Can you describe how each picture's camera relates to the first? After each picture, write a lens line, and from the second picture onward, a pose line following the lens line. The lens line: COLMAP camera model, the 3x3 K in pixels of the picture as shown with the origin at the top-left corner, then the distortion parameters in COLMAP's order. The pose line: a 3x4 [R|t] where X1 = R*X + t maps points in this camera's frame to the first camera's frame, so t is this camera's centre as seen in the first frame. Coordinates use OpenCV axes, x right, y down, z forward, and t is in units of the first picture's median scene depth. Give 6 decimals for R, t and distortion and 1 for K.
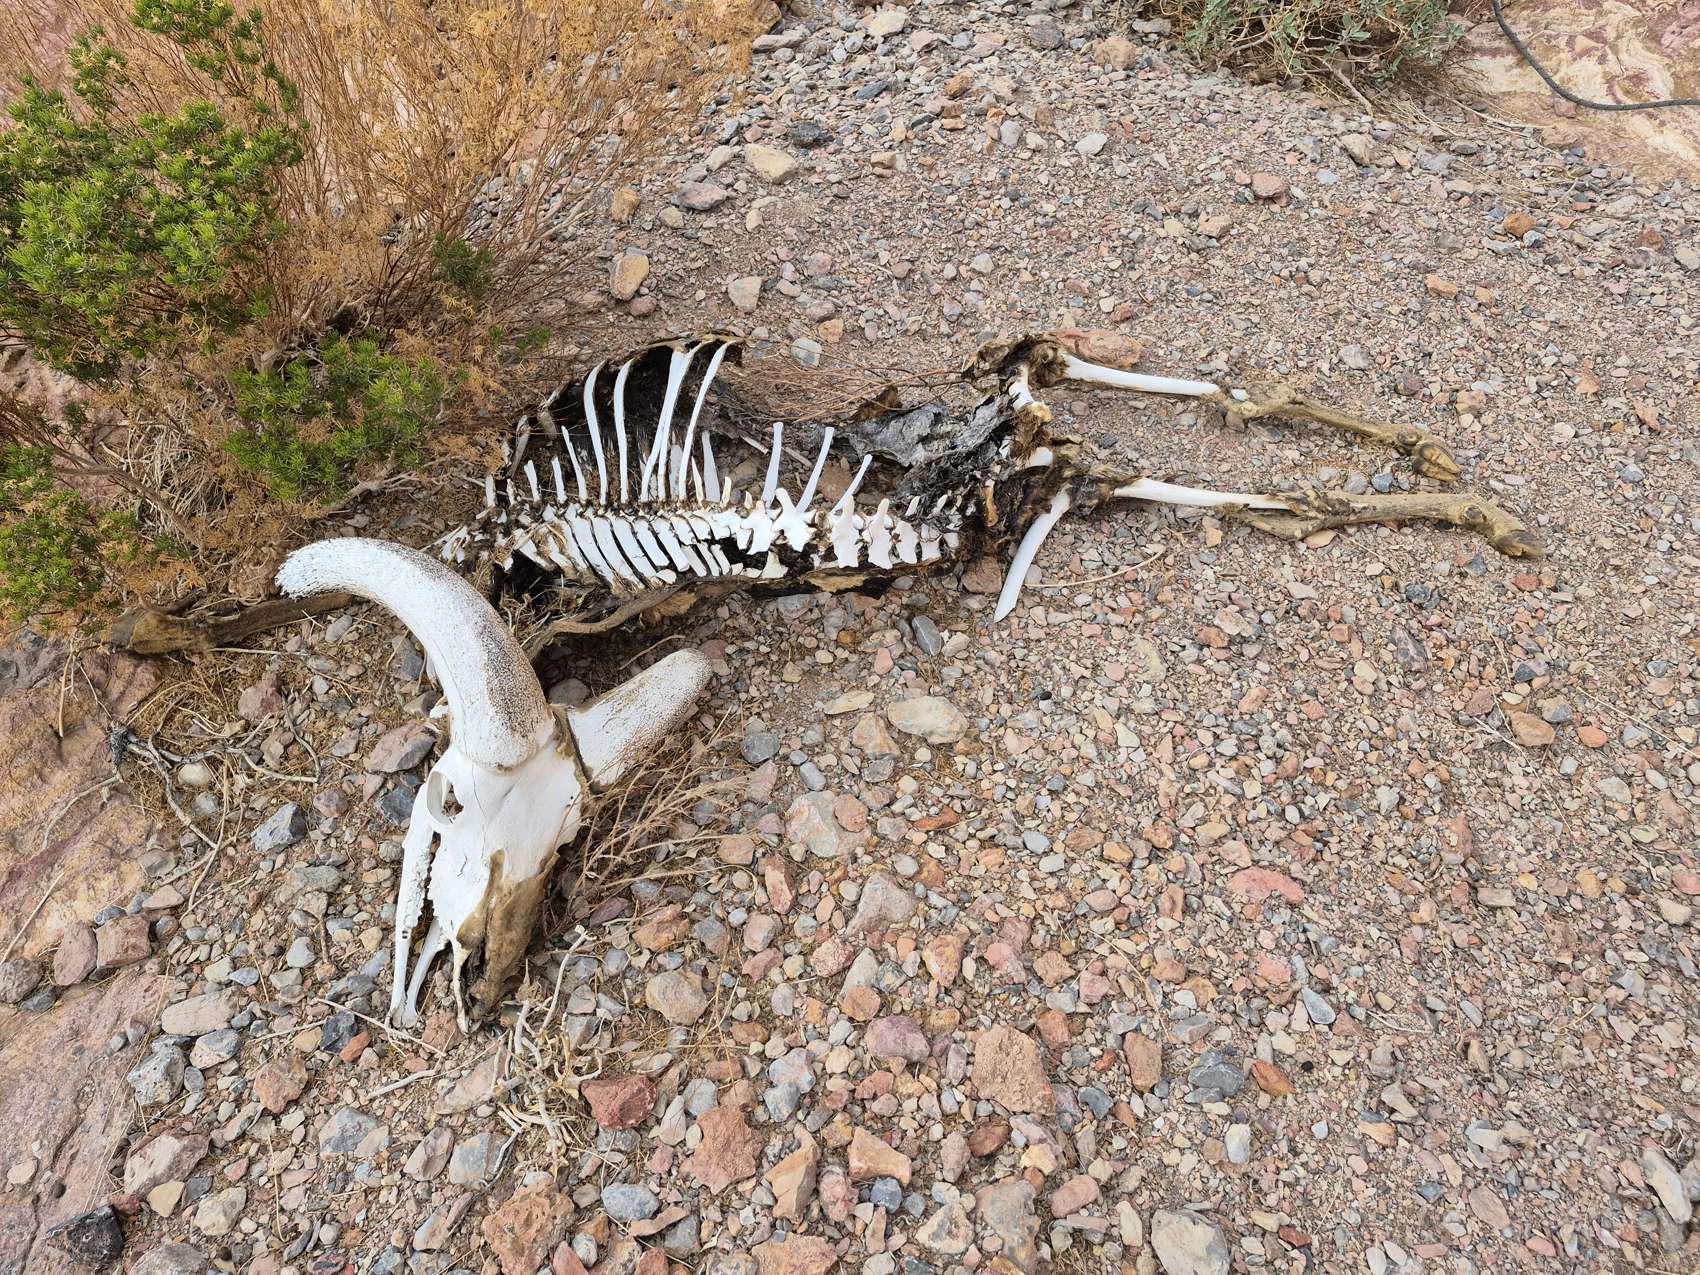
lens RADIAL K [[1144.0, 0, 858.4], [0, 1144.0, 603.8], [0, 0, 1]] dist [0.089163, -0.102470]
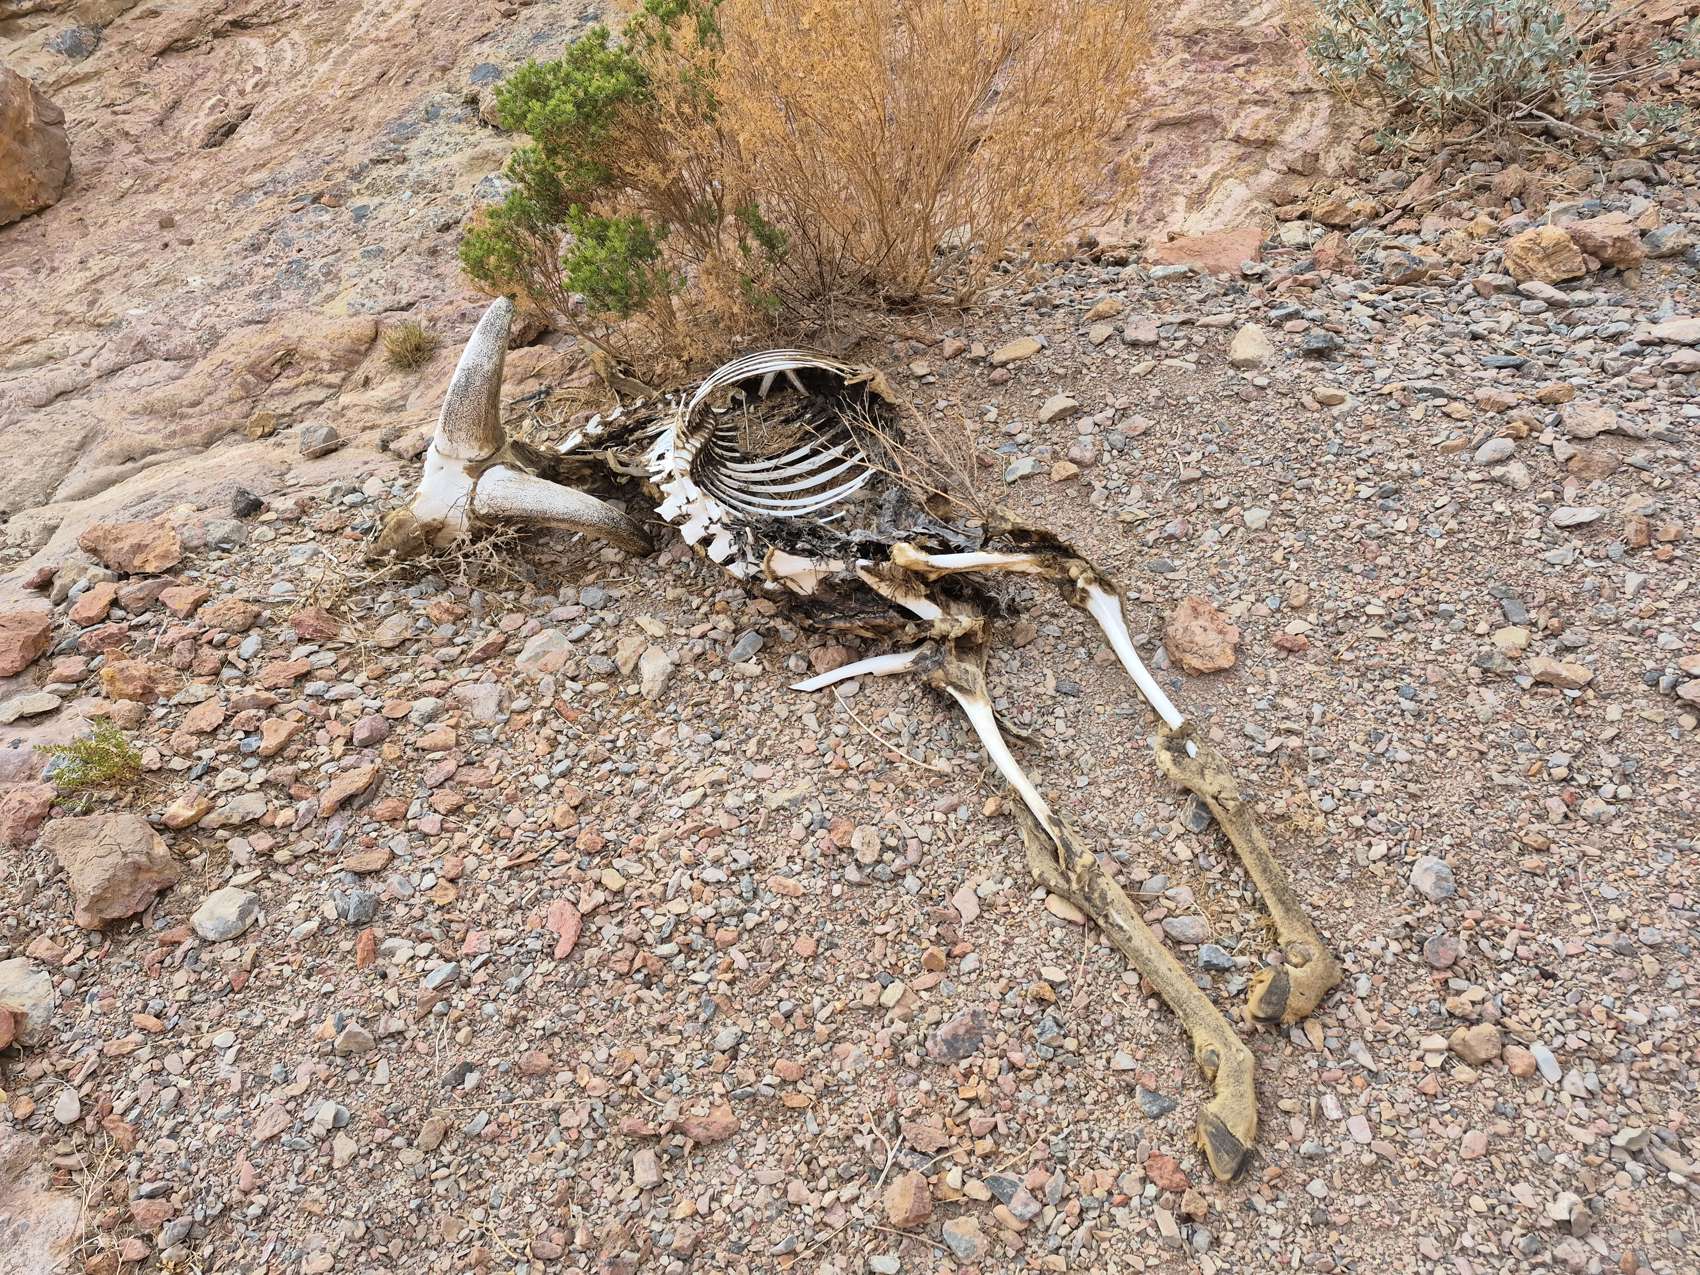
lens RADIAL K [[1141.3, 0, 877.8], [0, 1141.3, 635.8], [0, 0, 1]] dist [0.086580, -0.098480]
pose [[0.368066, 0.587073, -0.721022, 0.993484], [-0.641083, 0.721899, 0.260527, -0.390720], [0.673453, 0.366344, 0.642069, 0.374418]]
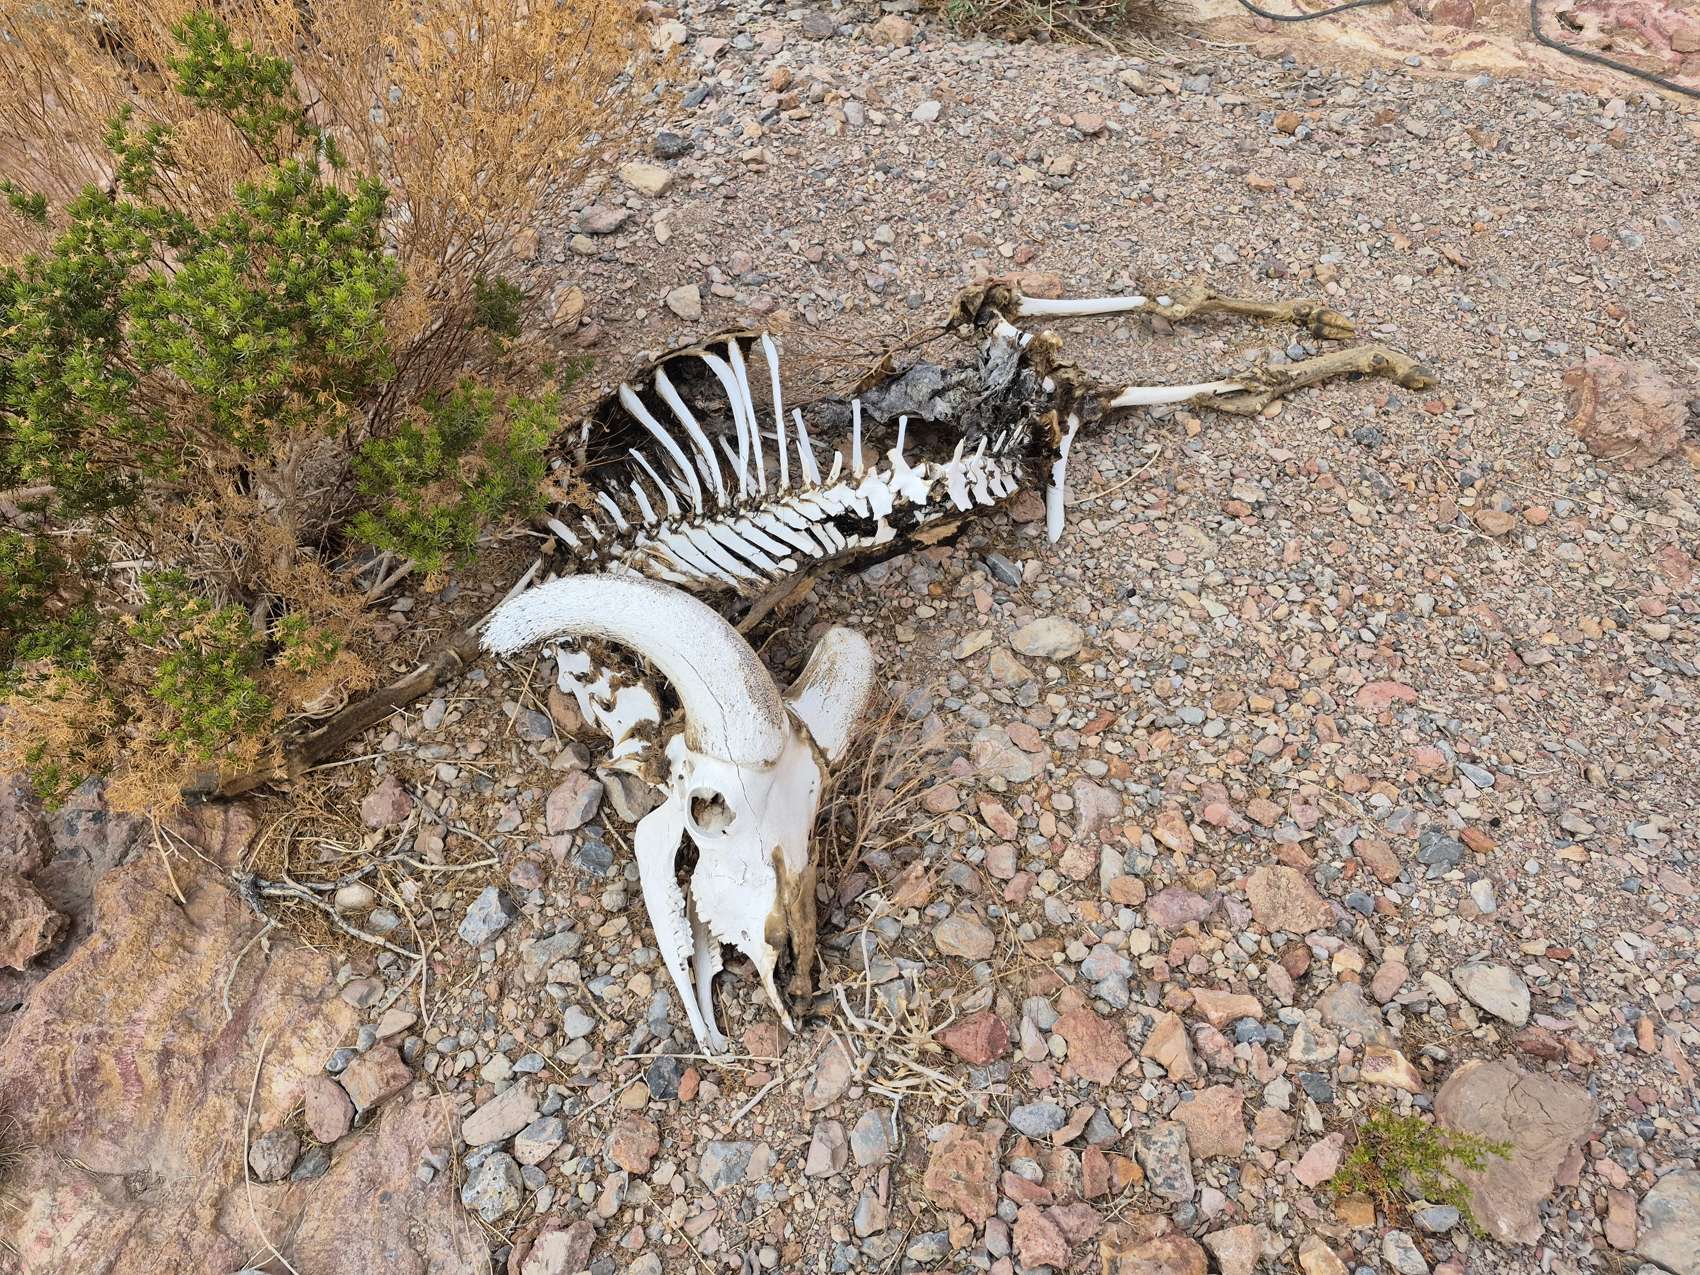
lens RADIAL K [[1142.6, 0, 843.1], [0, 1142.6, 612.5], [0, 0, 1]] dist [0.088391, -0.103741]
pose [[0.943097, -0.252103, 0.216824, -0.340981], [0.254576, 0.966905, 0.016922, 0.011337], [-0.213915, 0.039239, 0.976064, 0.007959]]
